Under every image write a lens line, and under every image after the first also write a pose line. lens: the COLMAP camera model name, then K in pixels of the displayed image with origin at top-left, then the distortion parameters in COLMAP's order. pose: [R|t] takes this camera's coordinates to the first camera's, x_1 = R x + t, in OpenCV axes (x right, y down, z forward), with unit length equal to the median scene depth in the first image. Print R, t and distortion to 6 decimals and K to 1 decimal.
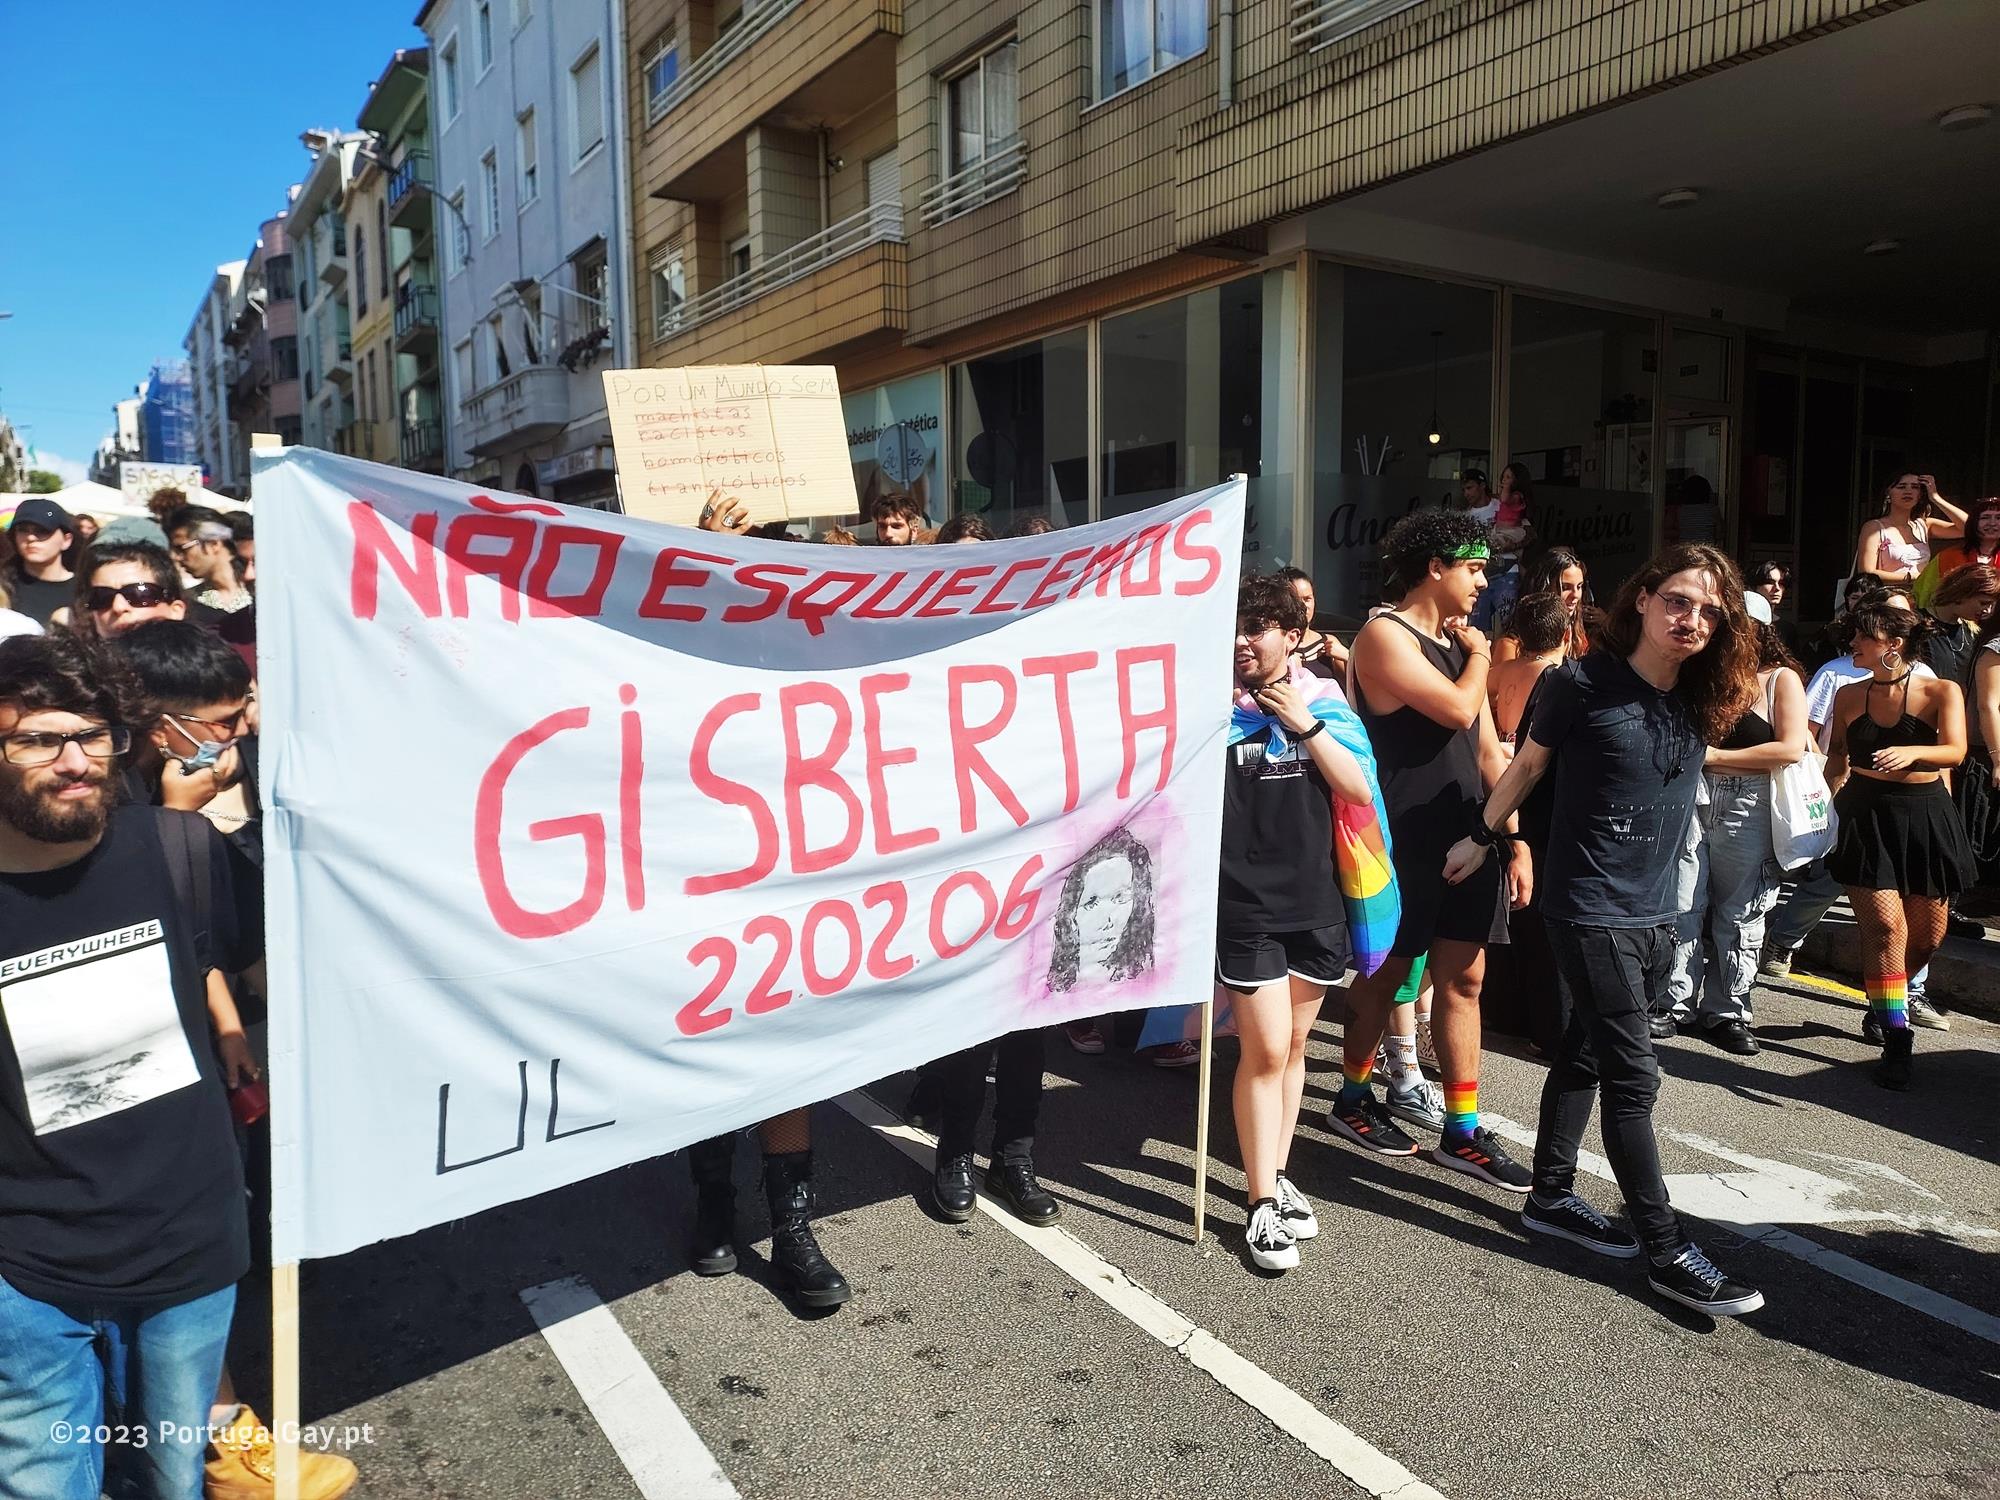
lens RADIAL K [[1612.8, 0, 1000.0], [0, 1612.8, 750.0], [0, 0, 1]] dist [0.062315, 0.001413]
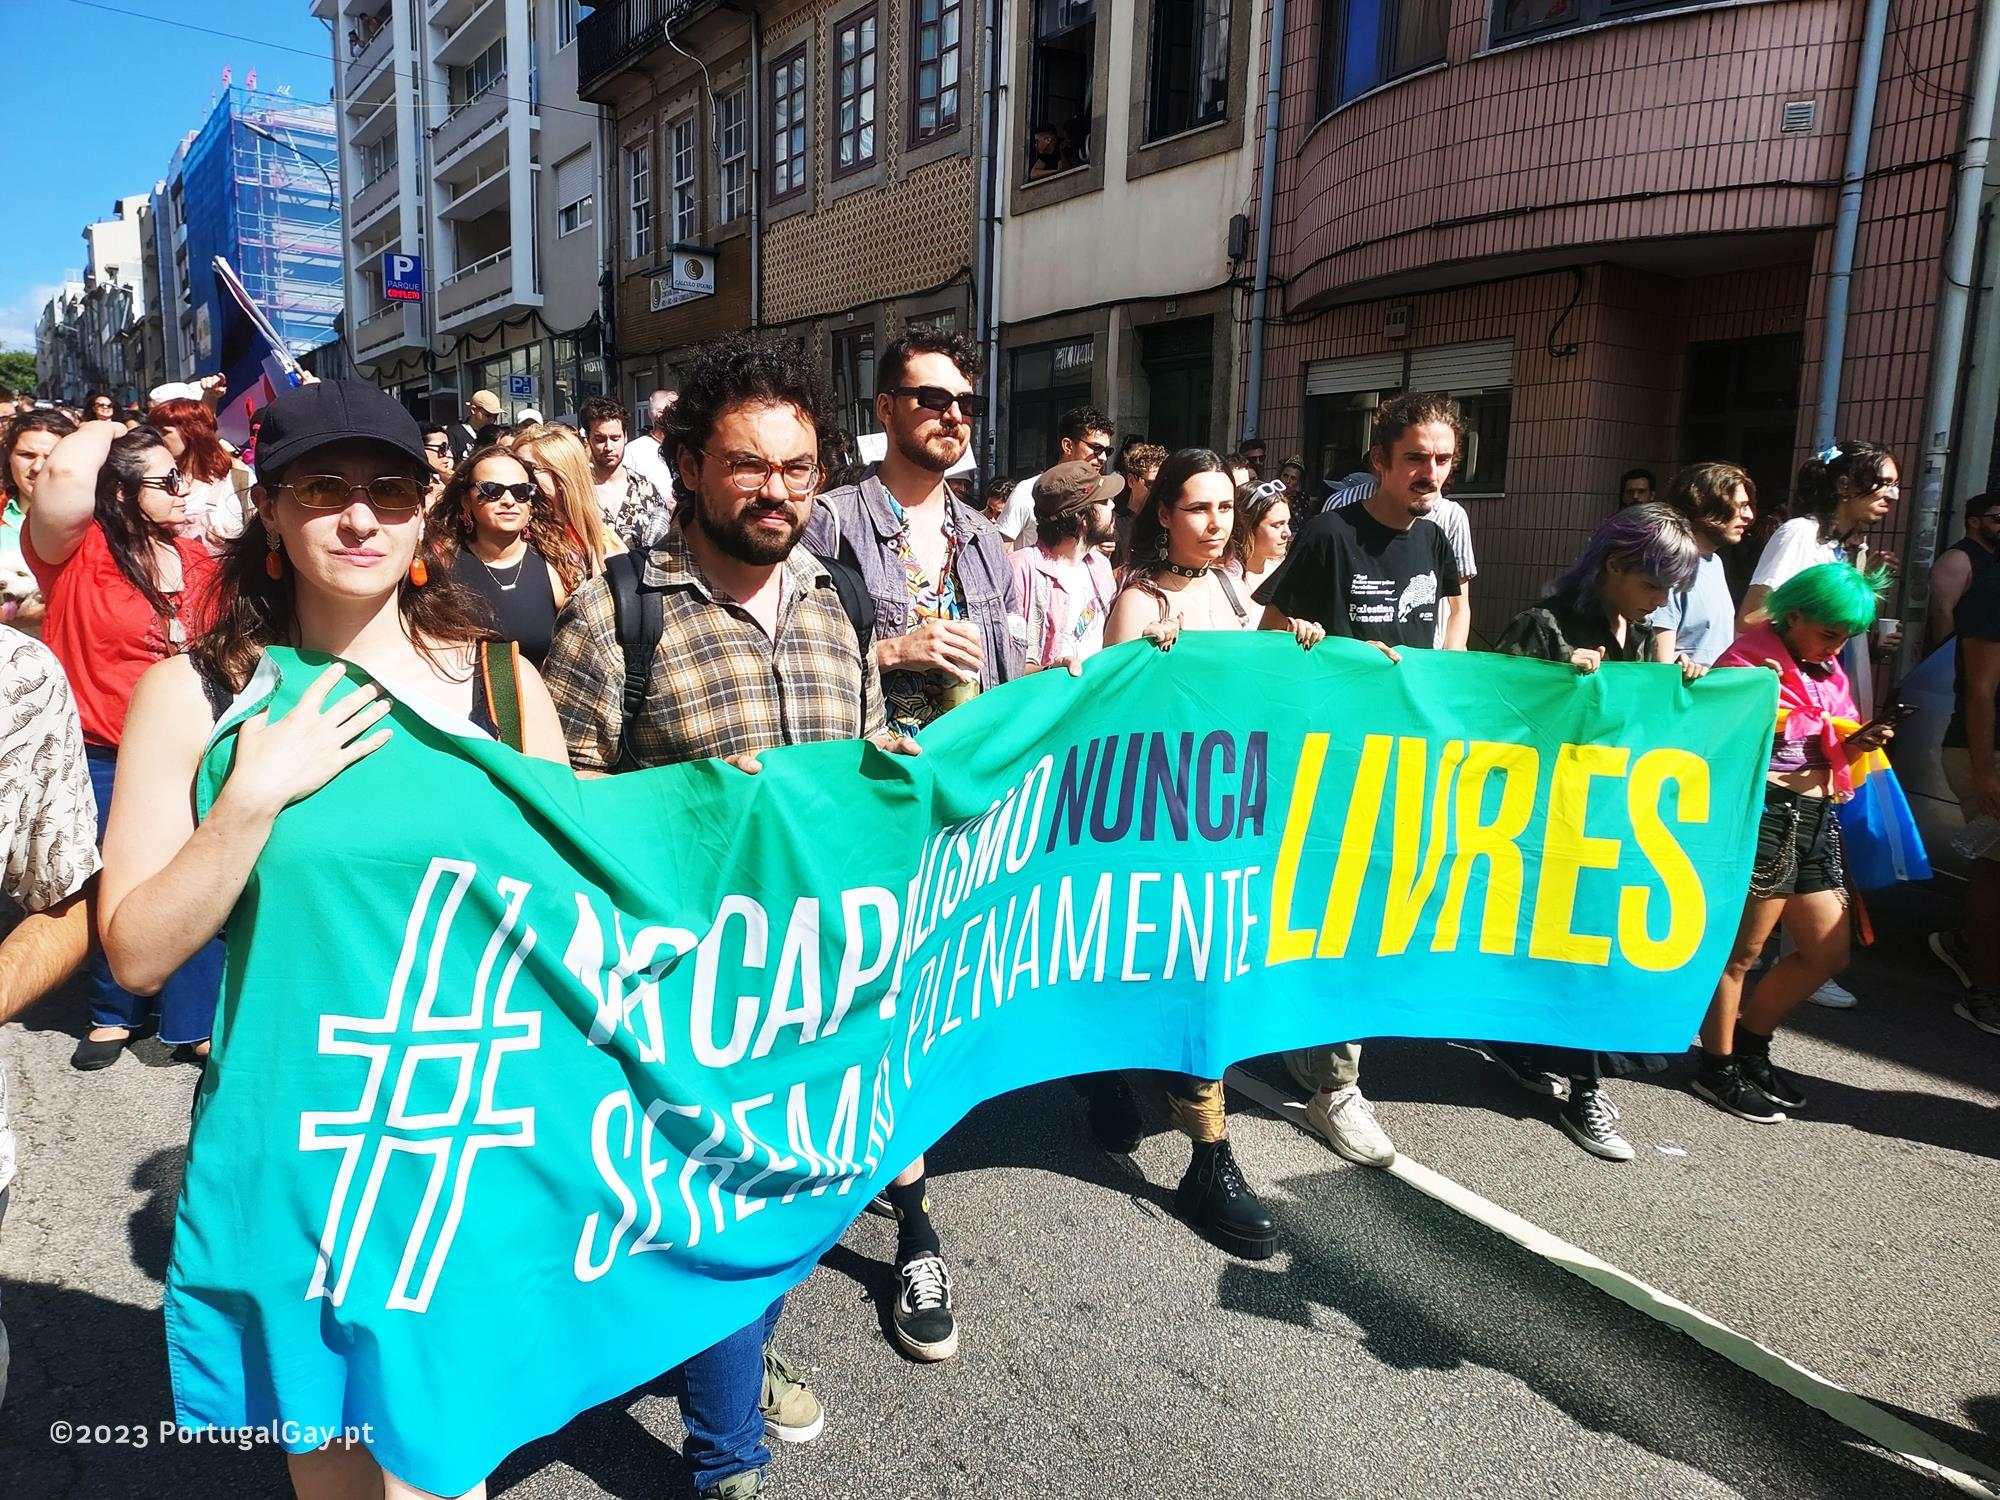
lens RADIAL K [[1469.6, 0, 1034.0], [0, 1469.6, 753.5], [0, 0, 1]] dist [0.044556, -0.008037]
pose [[0.995985, 0.019668, 0.087335, -0.291881], [-0.026027, 0.997045, 0.072281, -0.063559], [-0.085655, -0.074264, 0.993553, 0.486275]]
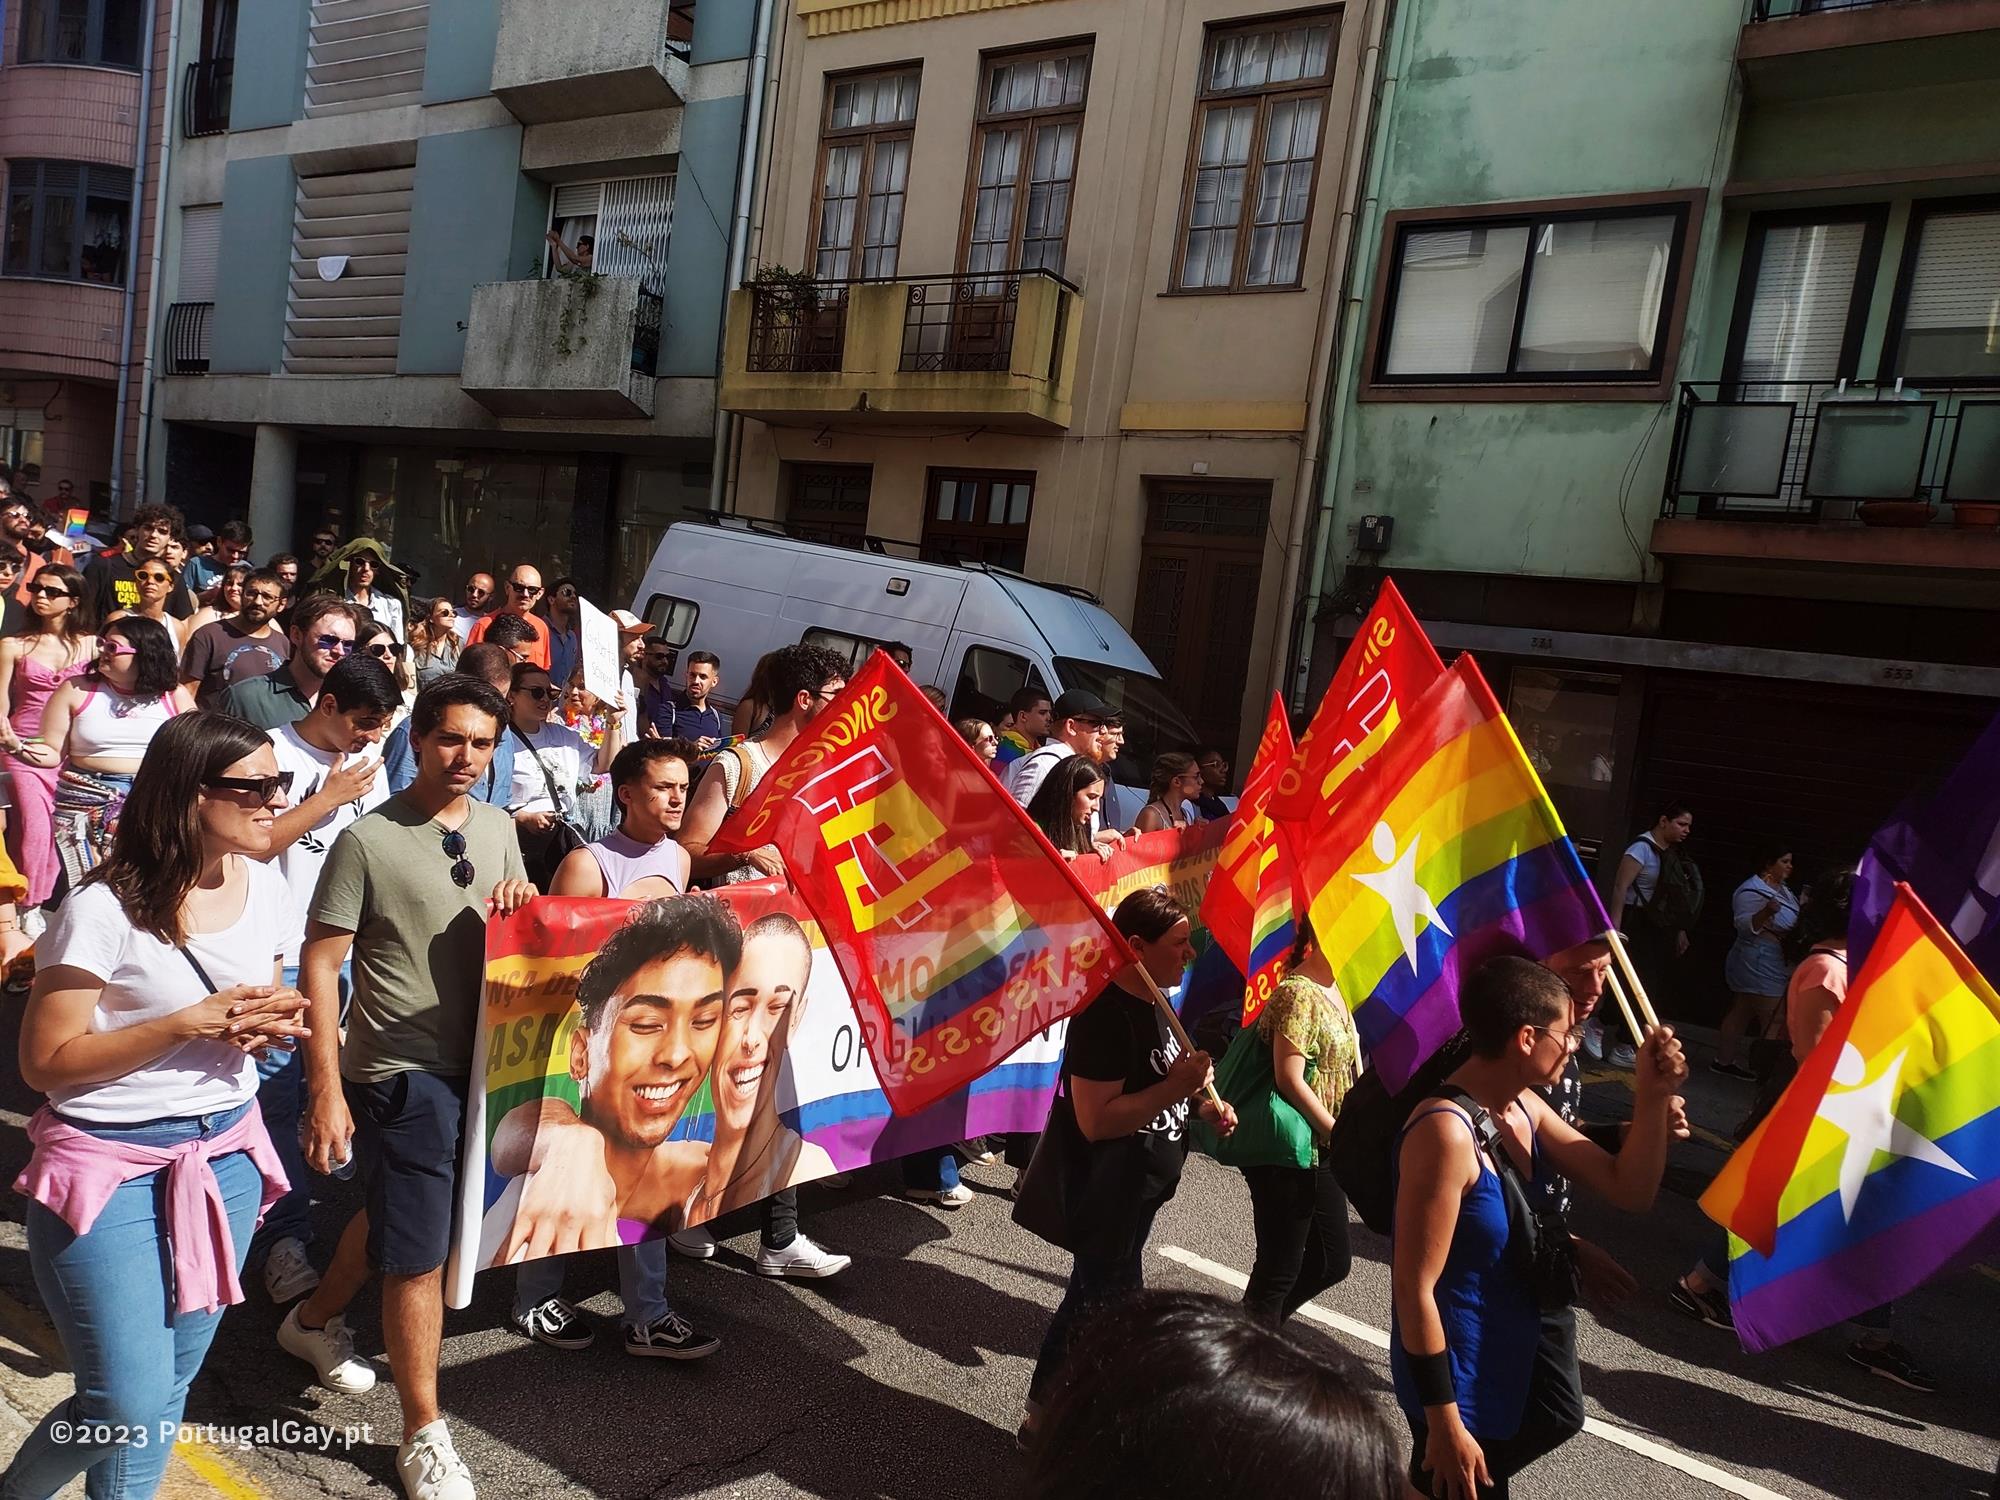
lens RADIAL K [[1488.5, 0, 1028.7], [0, 1488.5, 751.8], [0, 0, 1]] dist [0.069137, -0.044375]
pose [[0.881990, 0.083641, 0.463786, -0.226125], [-0.091390, 0.995798, -0.005789, -0.049058], [-0.462322, -0.037280, 0.885928, 0.334164]]
